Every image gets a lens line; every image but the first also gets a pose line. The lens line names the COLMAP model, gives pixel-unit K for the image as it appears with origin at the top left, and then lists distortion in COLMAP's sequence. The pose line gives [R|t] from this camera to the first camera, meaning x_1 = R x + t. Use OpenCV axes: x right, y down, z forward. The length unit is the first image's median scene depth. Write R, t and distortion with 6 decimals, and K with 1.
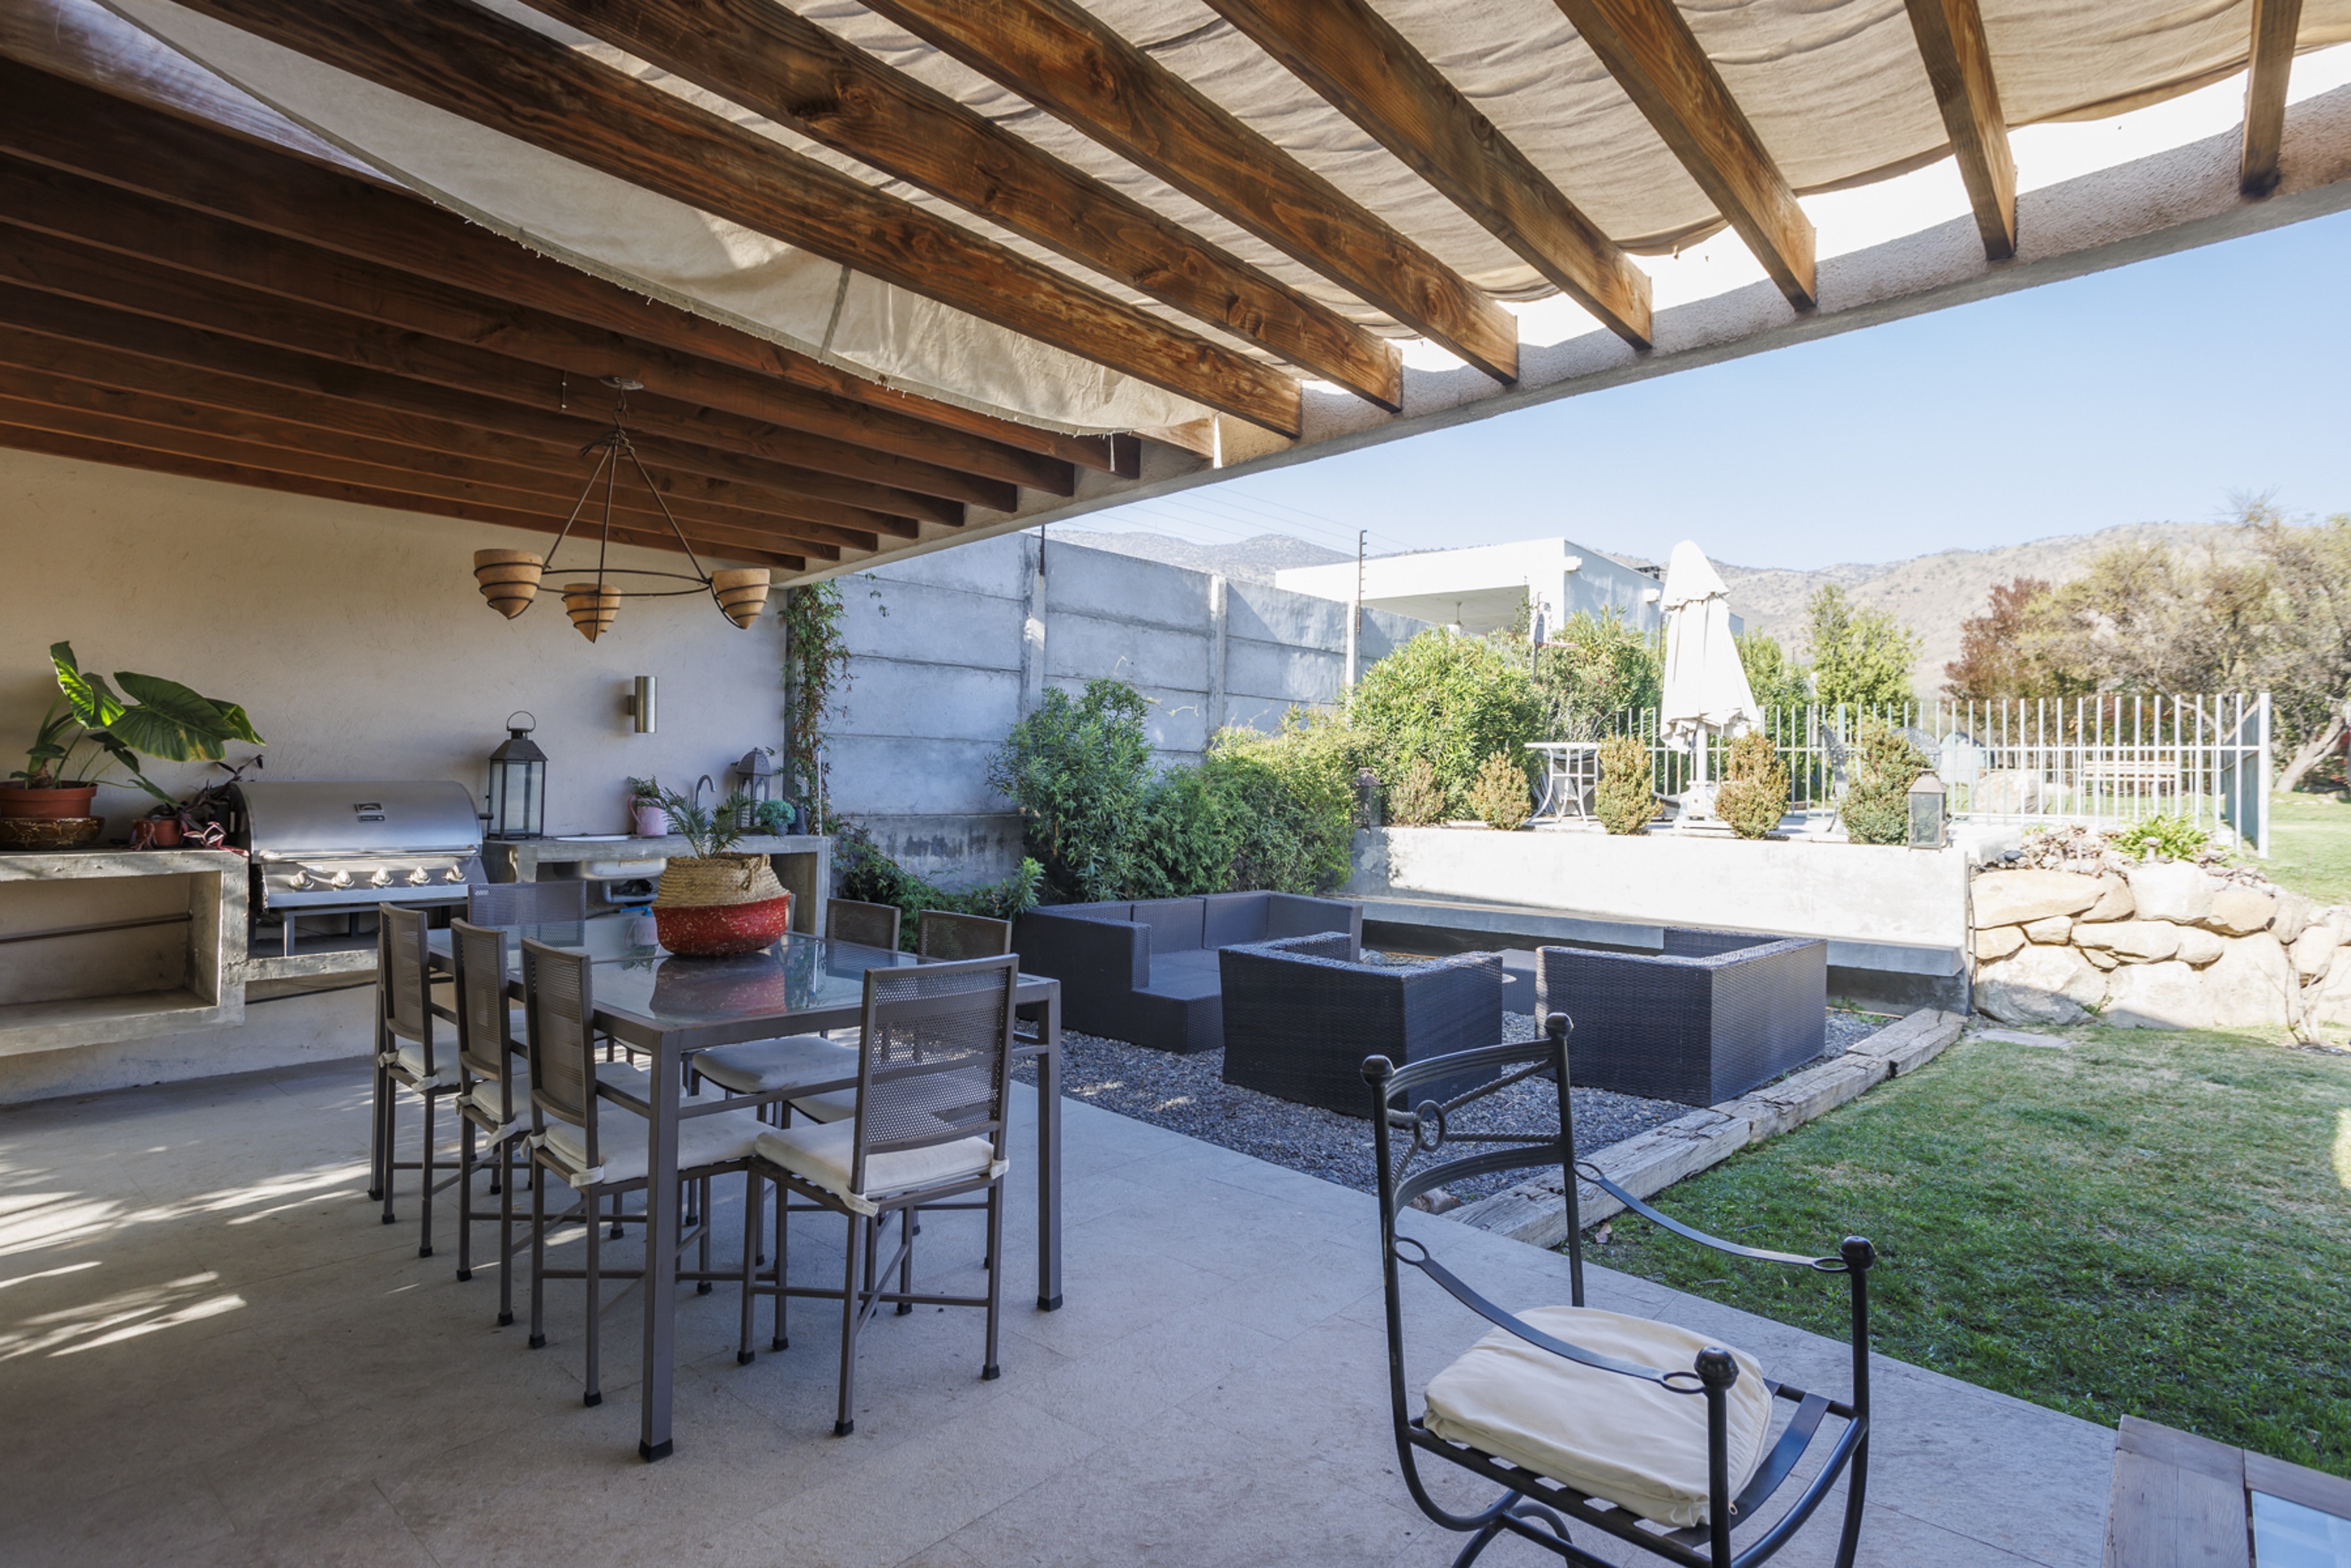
lens RADIAL K [[1147.3, 0, 1182.1], [0, 1147.3, 754.5], [0, 0, 1]] dist [-0.044529, 0.026742]
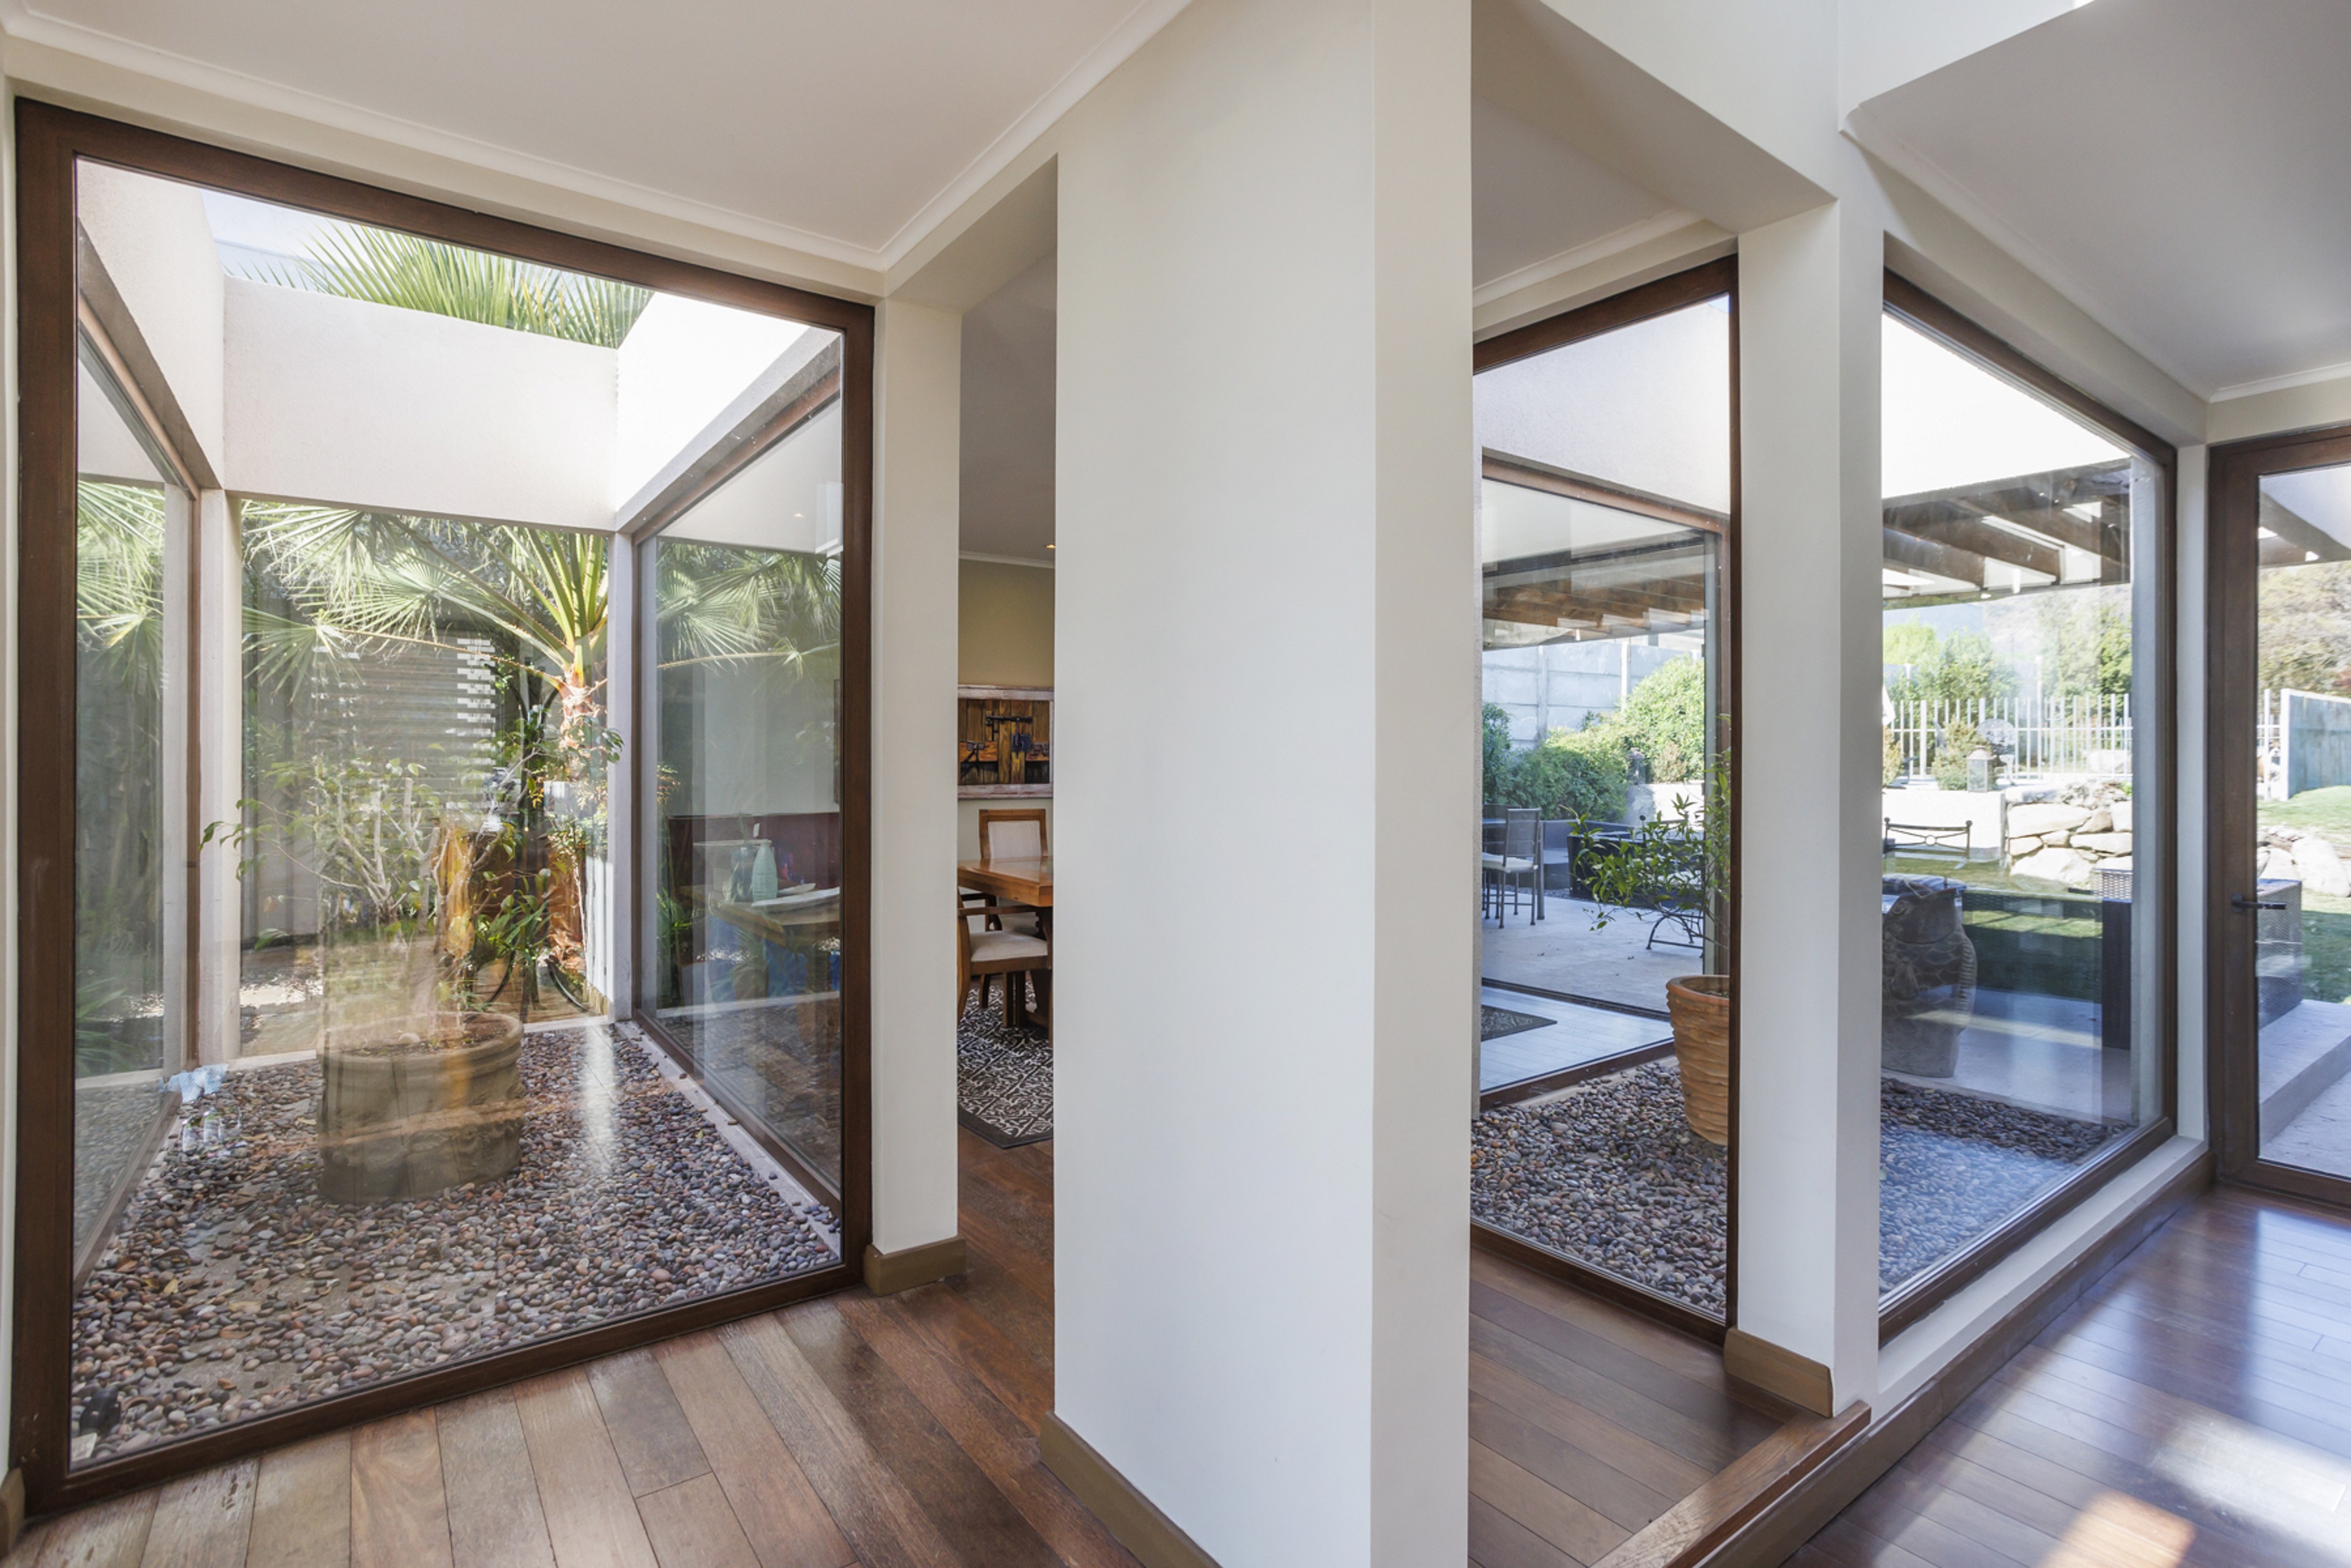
lens RADIAL K [[1147.3, 0, 1182.1], [0, 1147.3, 754.5], [0, 0, 1]] dist [-0.044529, 0.026742]
pose [[0.977140, -0.012987, -0.212201, -0.133553], [0.017739, 0.999632, 0.020506, -0.025097], [0.211857, -0.023801, 0.977011, -0.764105]]
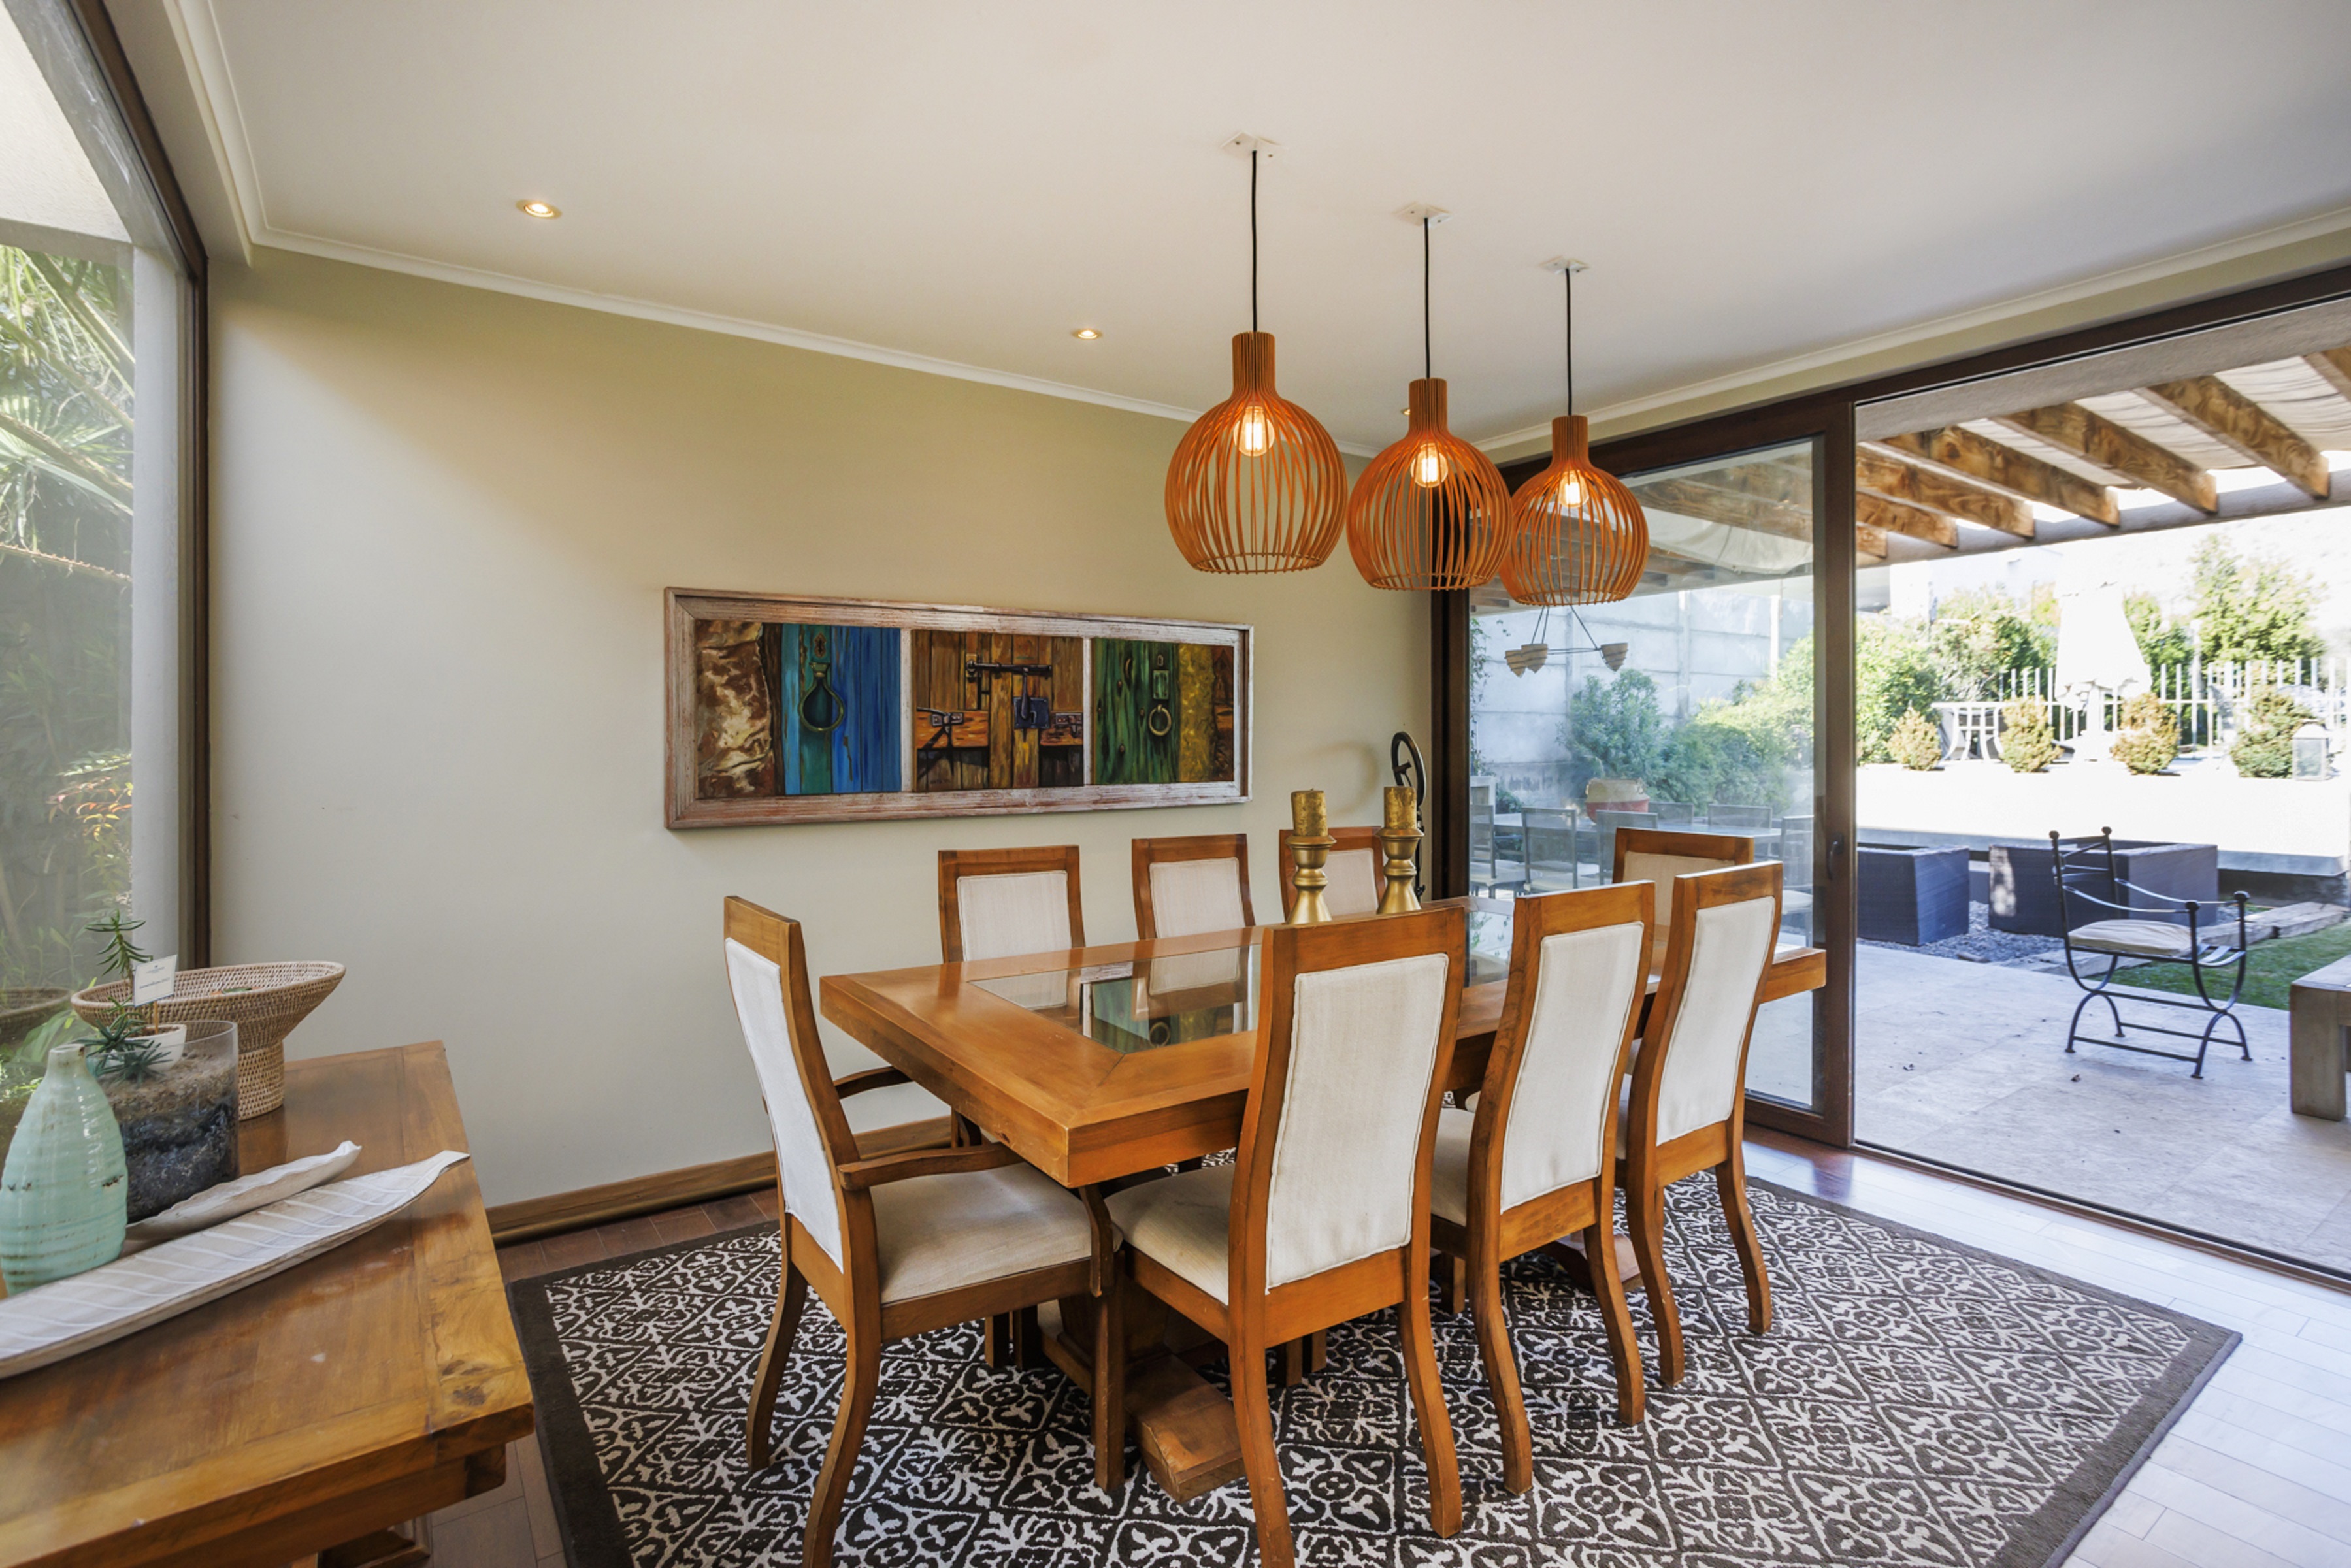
lens RADIAL K [[1117.6, 0, 1184.1], [0, 1117.6, 736.7], [0, 0, 1]] dist [-0.036051, 0.025084]
pose [[0.973478, -0.016566, -0.228181, -0.251674], [0.021818, 0.999551, 0.020516, -0.017690], [0.227738, -0.024950, 0.973403, -0.429369]]
